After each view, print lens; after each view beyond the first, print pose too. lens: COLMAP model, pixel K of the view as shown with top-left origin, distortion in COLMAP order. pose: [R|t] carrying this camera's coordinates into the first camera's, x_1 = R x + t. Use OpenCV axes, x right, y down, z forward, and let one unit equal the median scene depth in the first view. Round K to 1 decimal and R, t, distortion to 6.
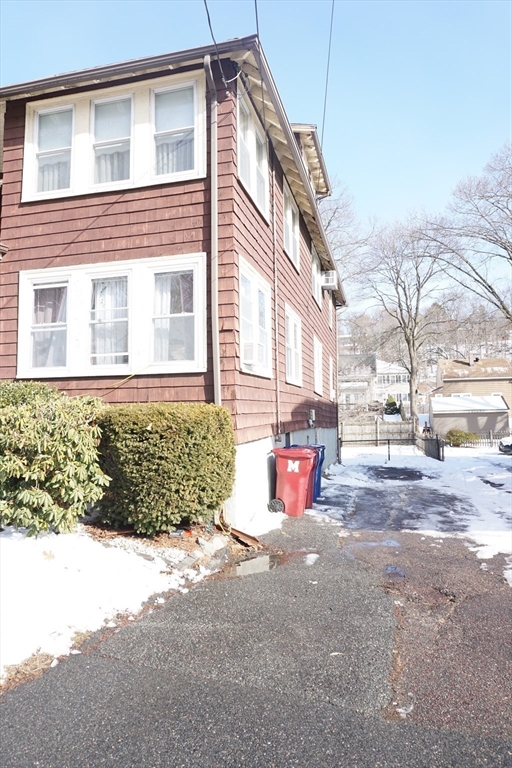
lens RADIAL K [[511.3, 0, 255.8], [0, 511.3, 382.7], [0, 0, 1]] dist [-0.049949, 0.030228]
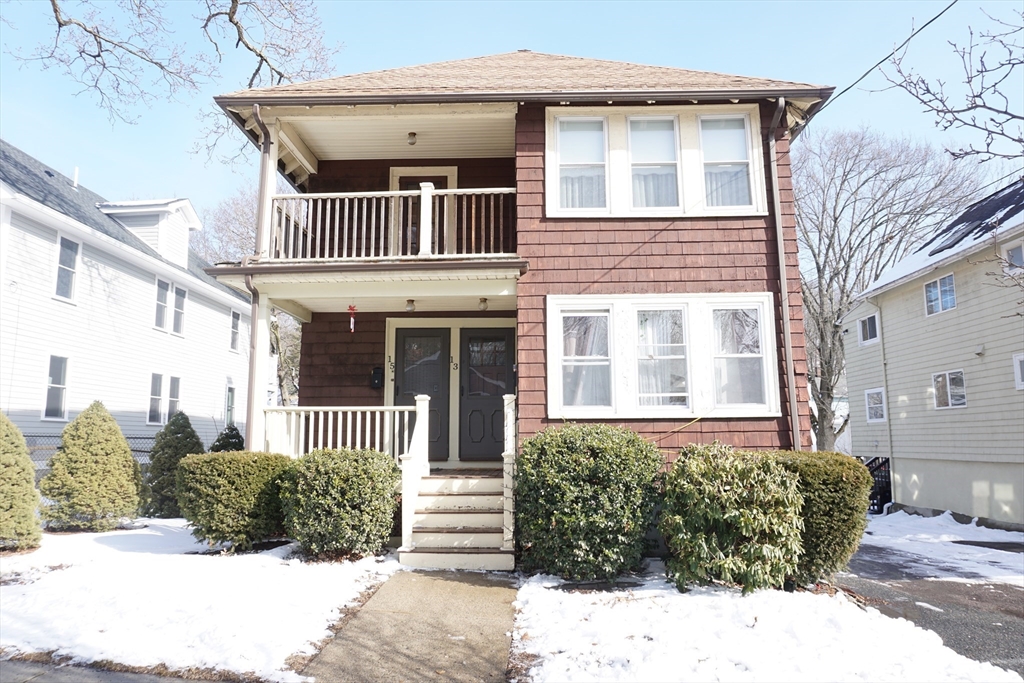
lens RADIAL K [[681.7, 0, 512.6], [0, 681.7, 343.5], [0, 0, 1]] dist [-0.049949, 0.030228]
pose [[0.976897, 0.038362, 0.210240, -0.800180], [-0.020144, 0.995906, -0.088119, -0.033228], [-0.212760, 0.081848, 0.973670, -0.133759]]
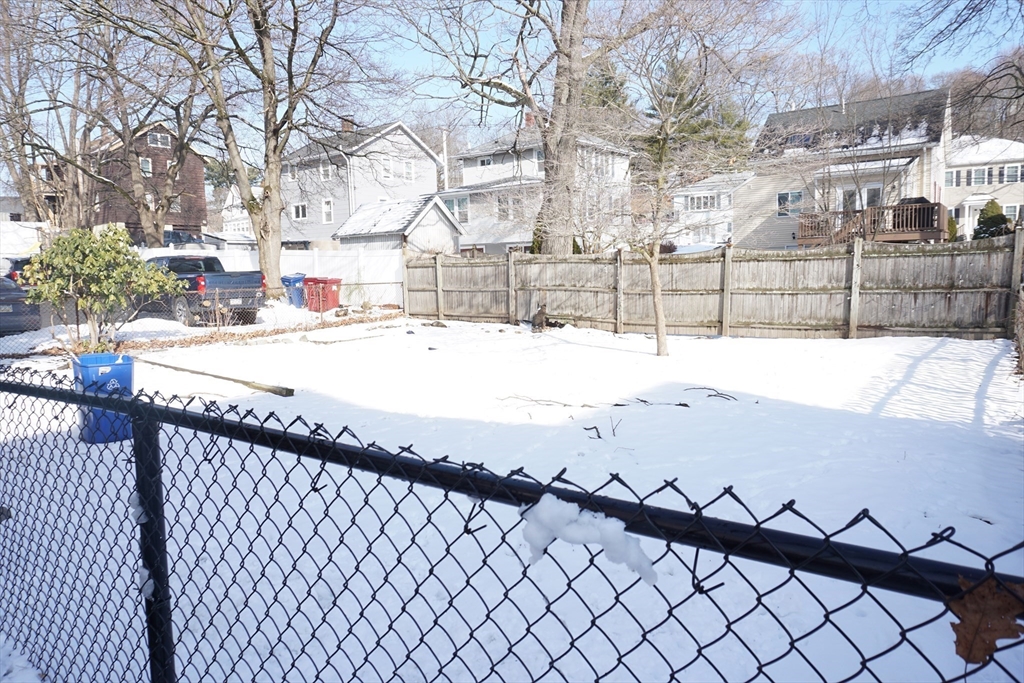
lens RADIAL K [[681.7, 0, 515.6], [0, 681.7, 339.6], [0, 0, 1]] dist [-0.049949, 0.030228]
pose [[0.924288, 0.027864, -0.380678, 1.022223], [0.039487, 0.985000, 0.167973, 0.283489], [0.379649, -0.170288, 0.909323, 2.933871]]
